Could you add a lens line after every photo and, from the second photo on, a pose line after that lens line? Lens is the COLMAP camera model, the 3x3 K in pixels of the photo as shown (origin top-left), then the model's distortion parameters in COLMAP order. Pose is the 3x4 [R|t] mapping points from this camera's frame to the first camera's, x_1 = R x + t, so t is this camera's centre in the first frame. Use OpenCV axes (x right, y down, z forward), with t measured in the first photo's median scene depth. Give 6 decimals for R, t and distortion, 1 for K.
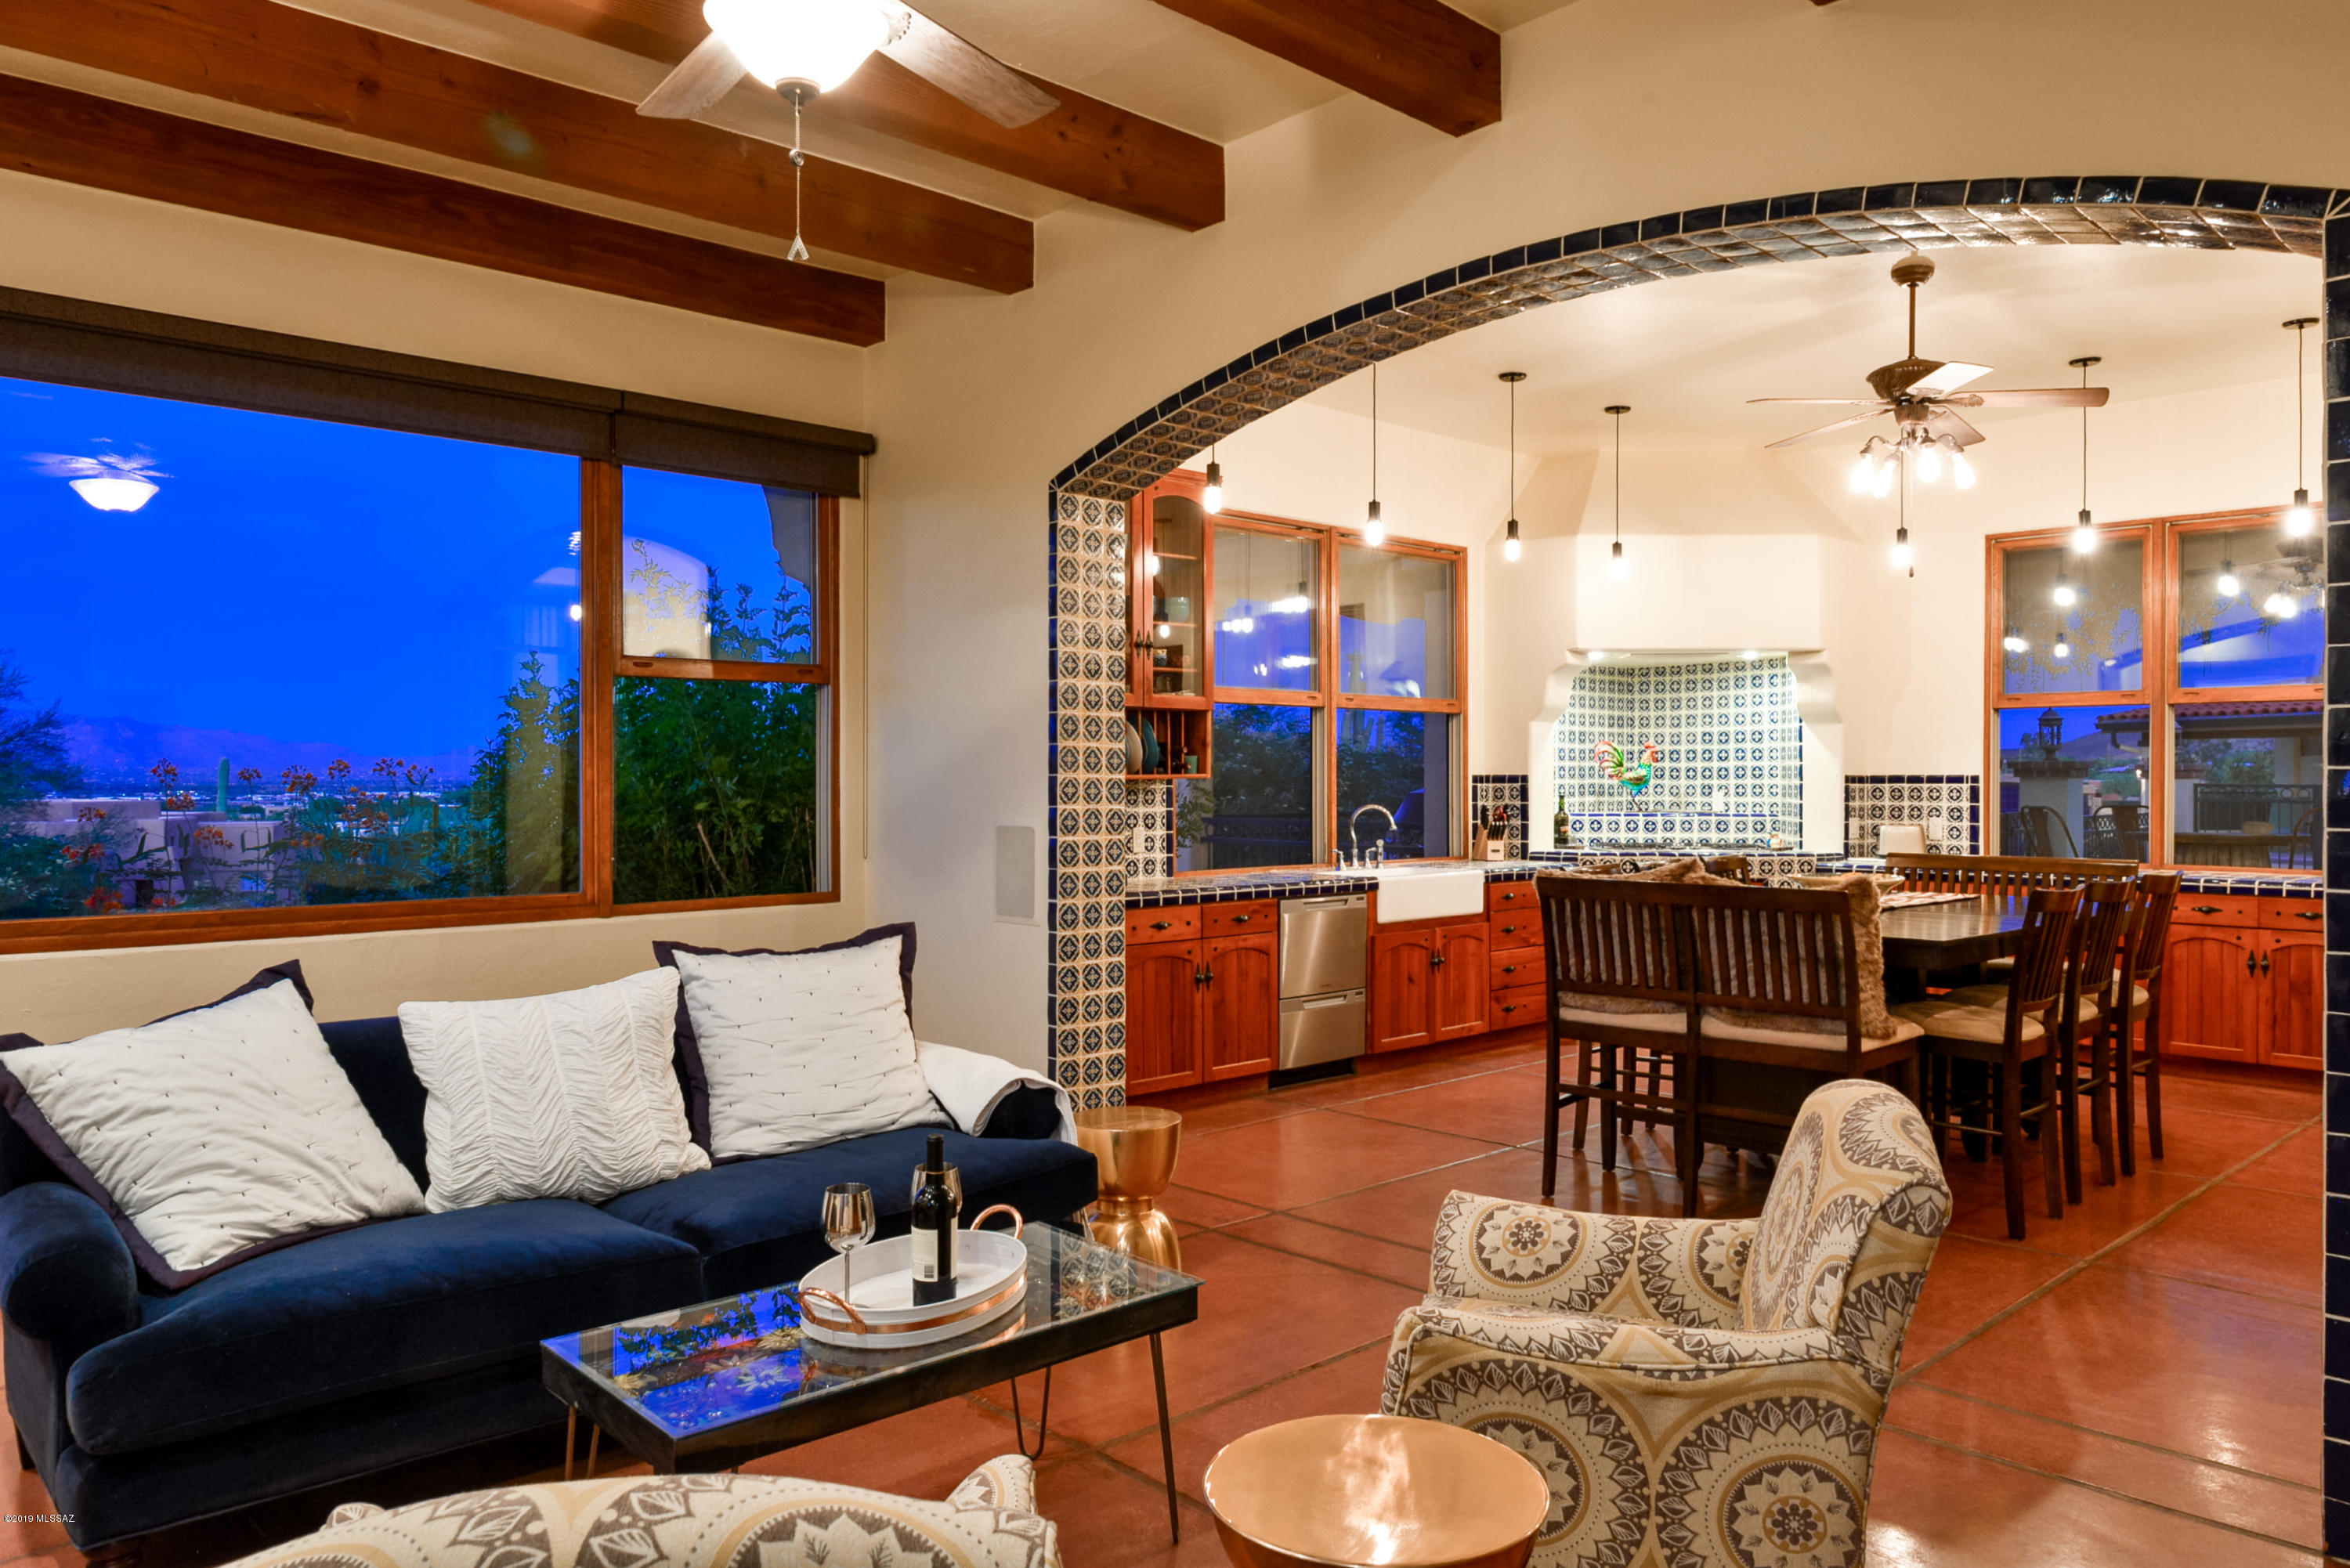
lens RADIAL K [[1603.5, 0, 1195.1], [0, 1603.5, 779.2], [0, 0, 1]] dist [-0.004431, -0.007024]
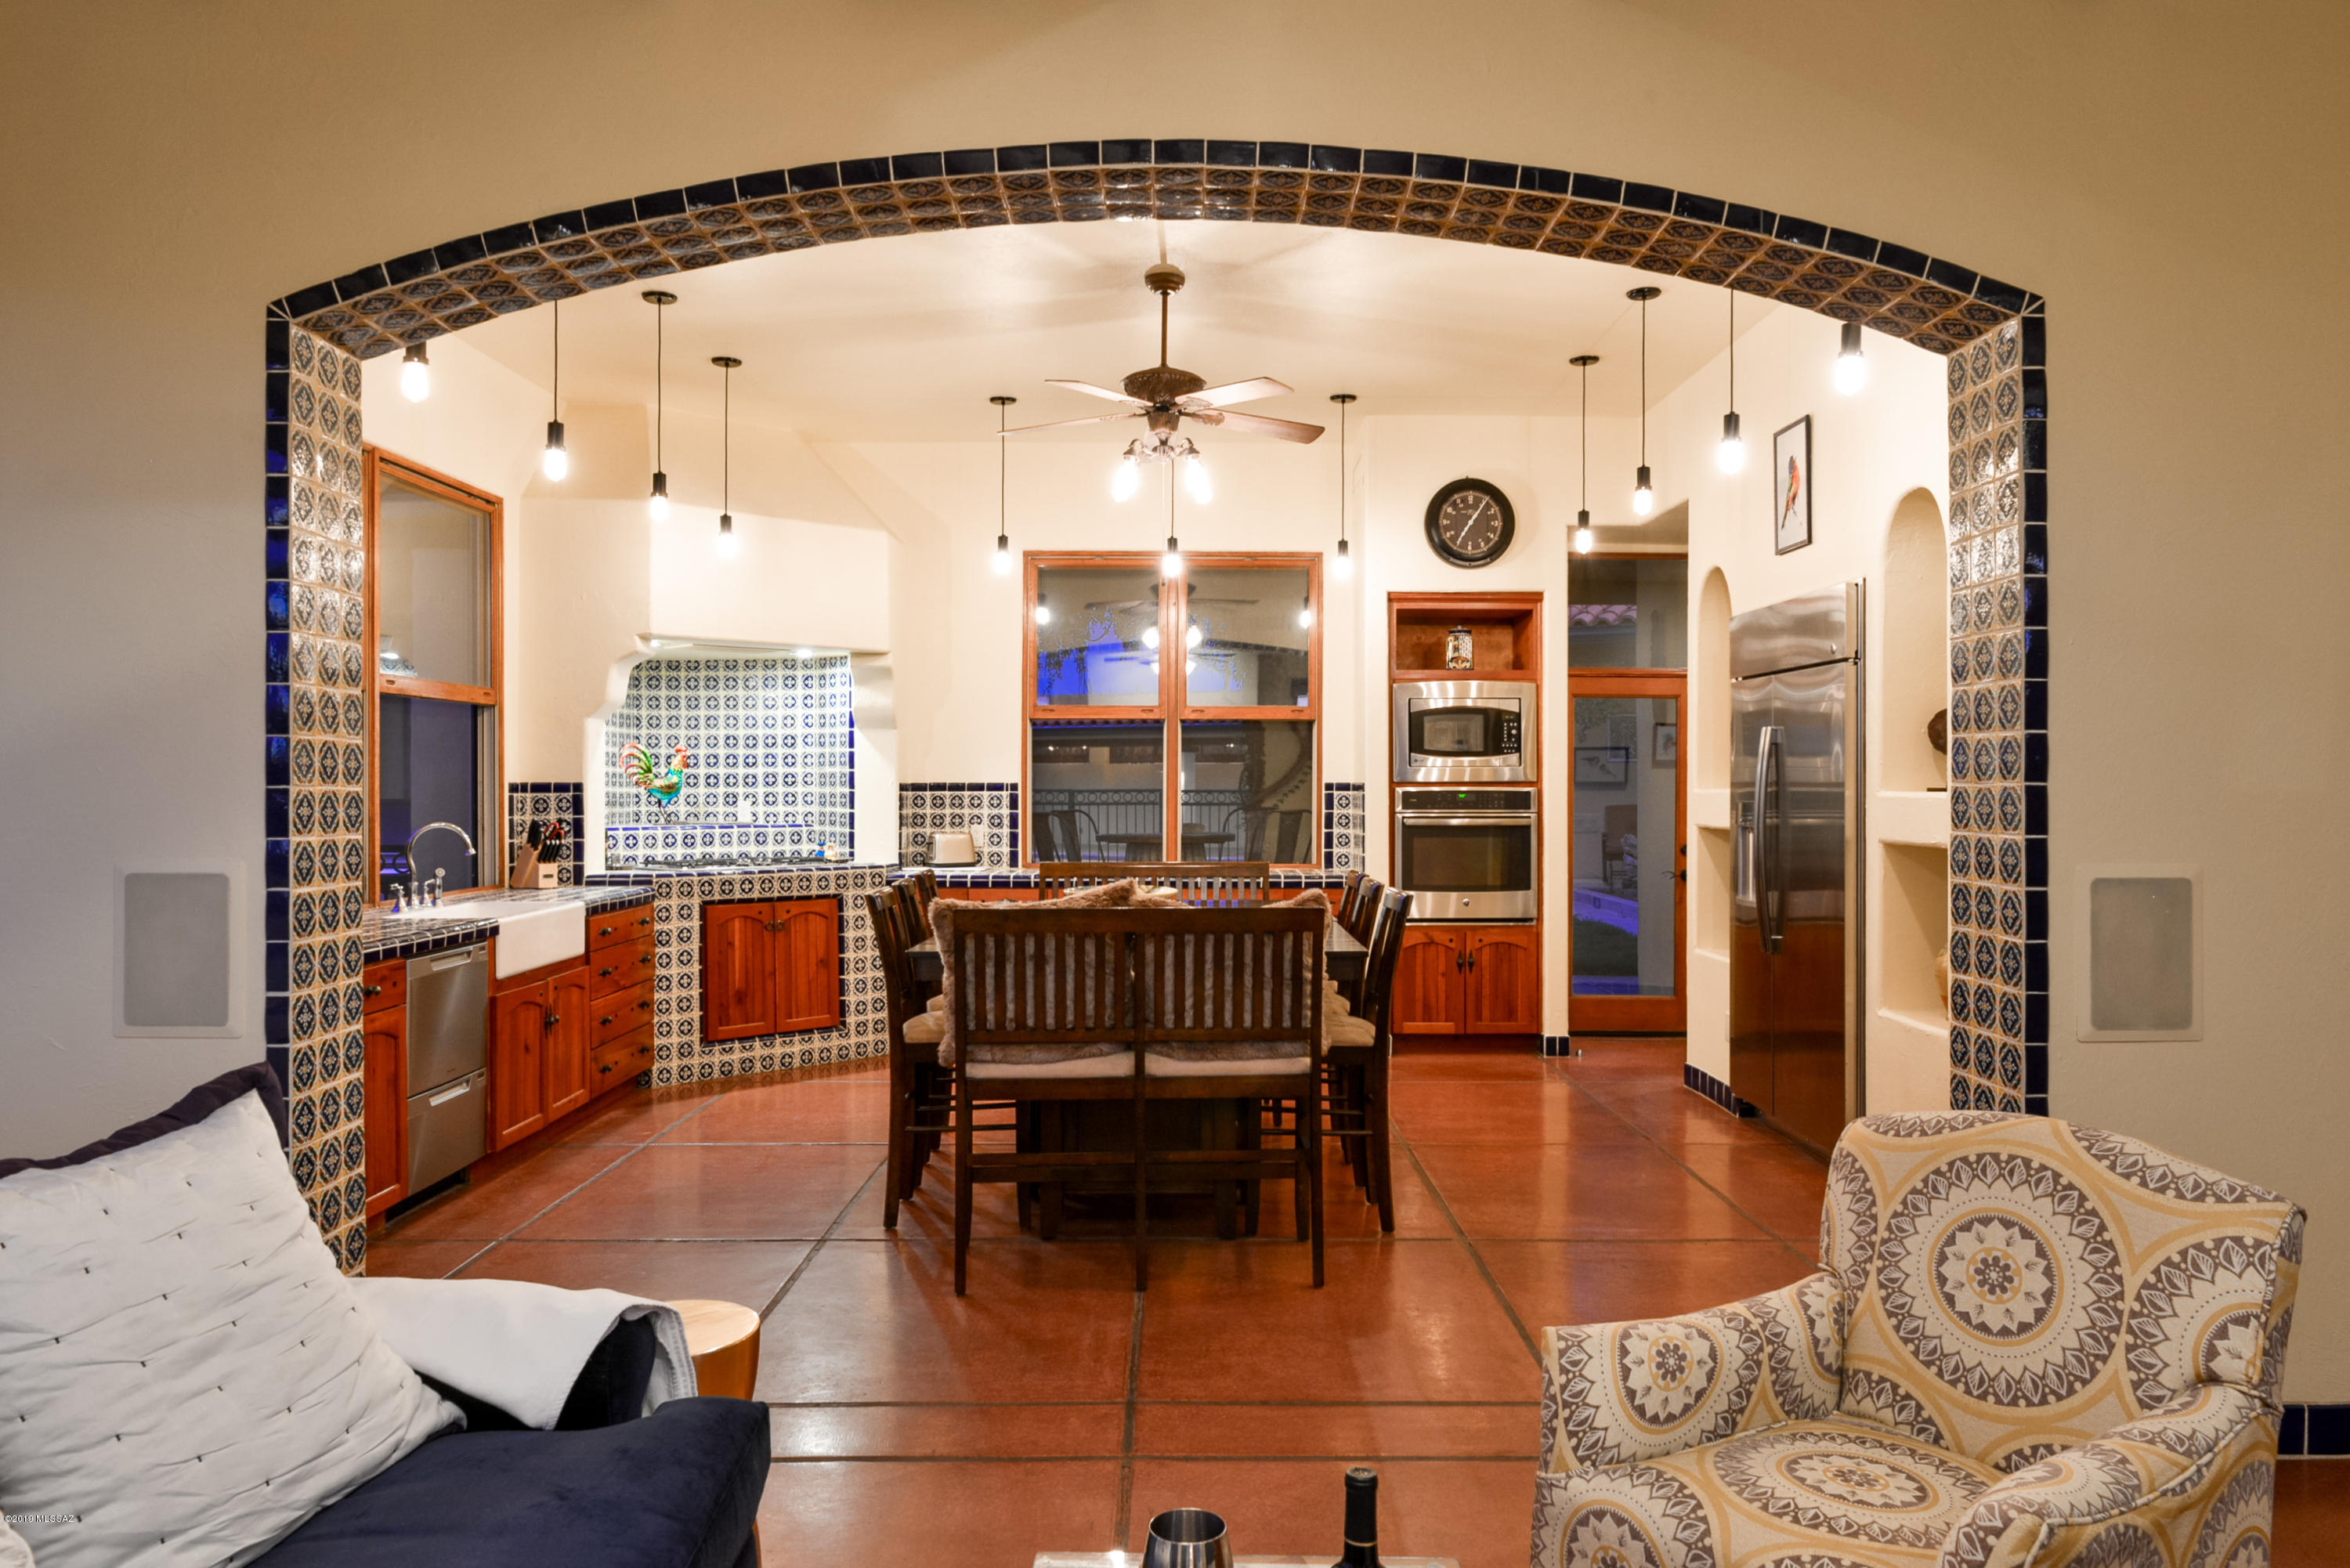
lens RADIAL K [[1603.5, 0, 1195.1], [0, 1603.5, 779.2], [0, 0, 1]] dist [-0.004431, -0.007024]
pose [[0.684908, 0.001644, 0.728628, -0.179559], [0.000097, 0.999997, -0.002347, -0.002469], [-0.728630, 0.001678, 0.684906, 0.203979]]
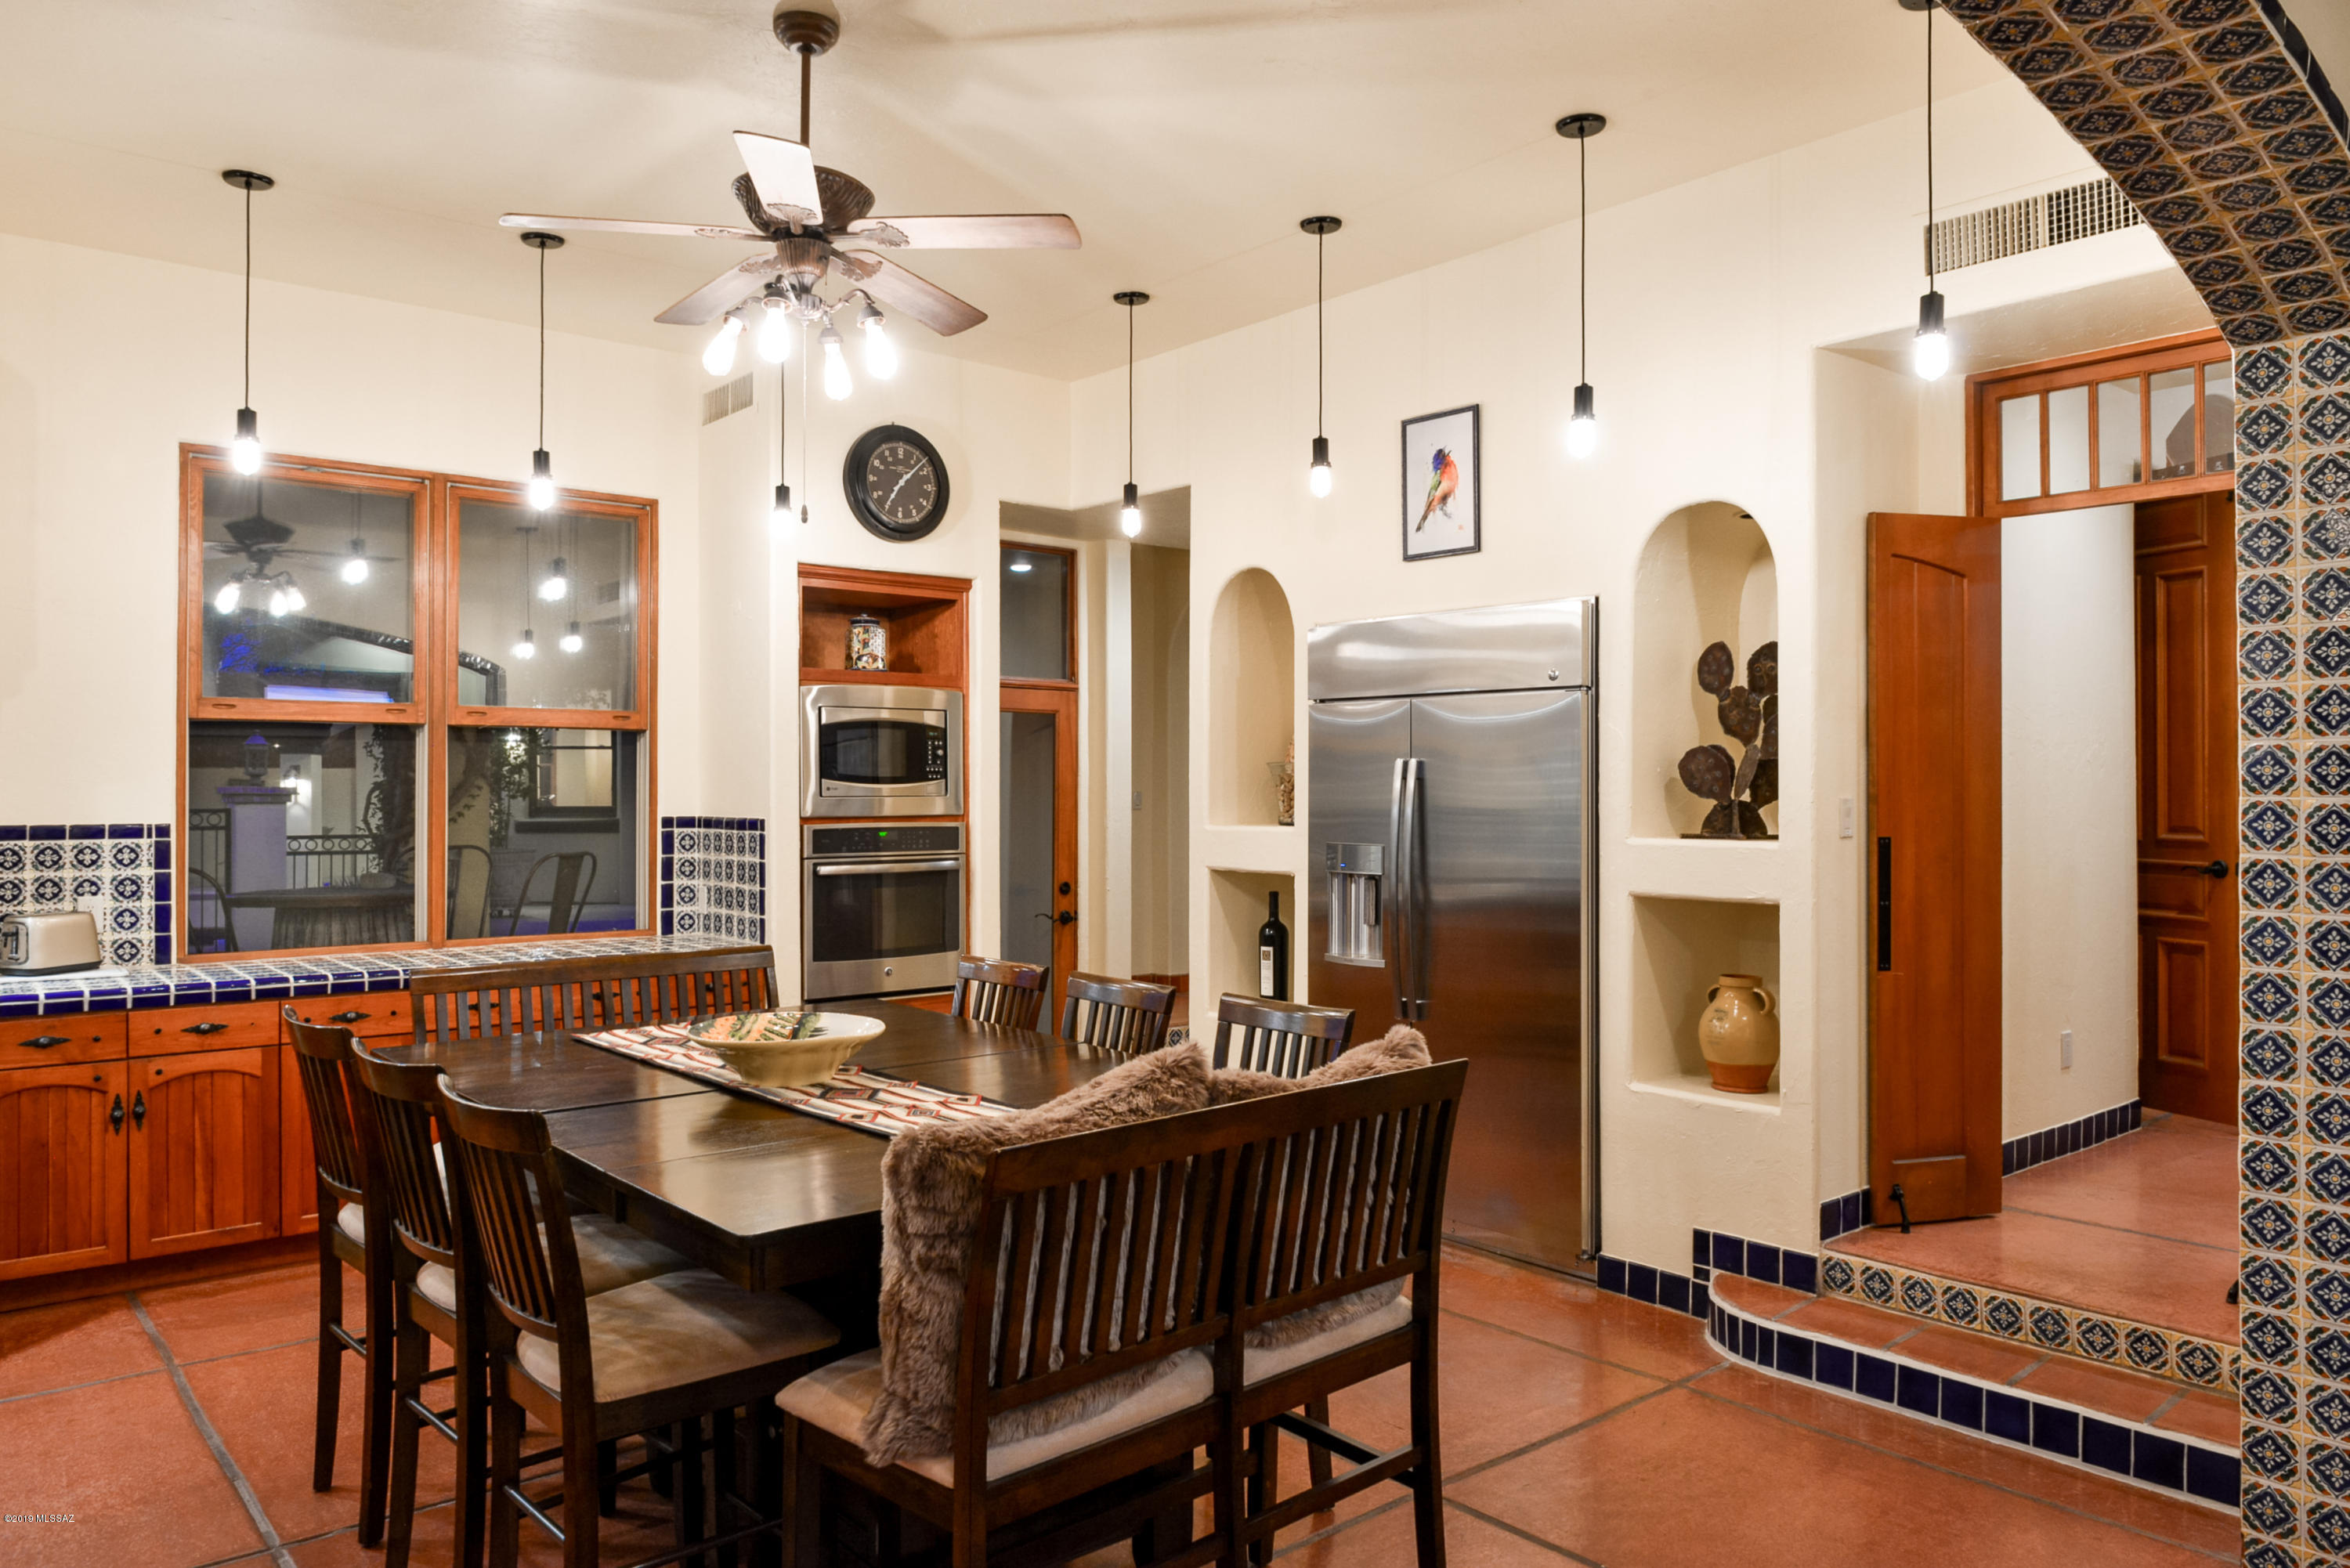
lens RADIAL K [[1603.5, 0, 1195.1], [0, 1603.5, 779.2], [0, 0, 1]] dist [-0.004431, -0.007024]
pose [[0.057103, 0.002665, 0.998365, -0.106699], [-0.000099, 0.999996, -0.002664, -0.017888], [-0.998368, 0.000053, 0.057103, 0.550289]]
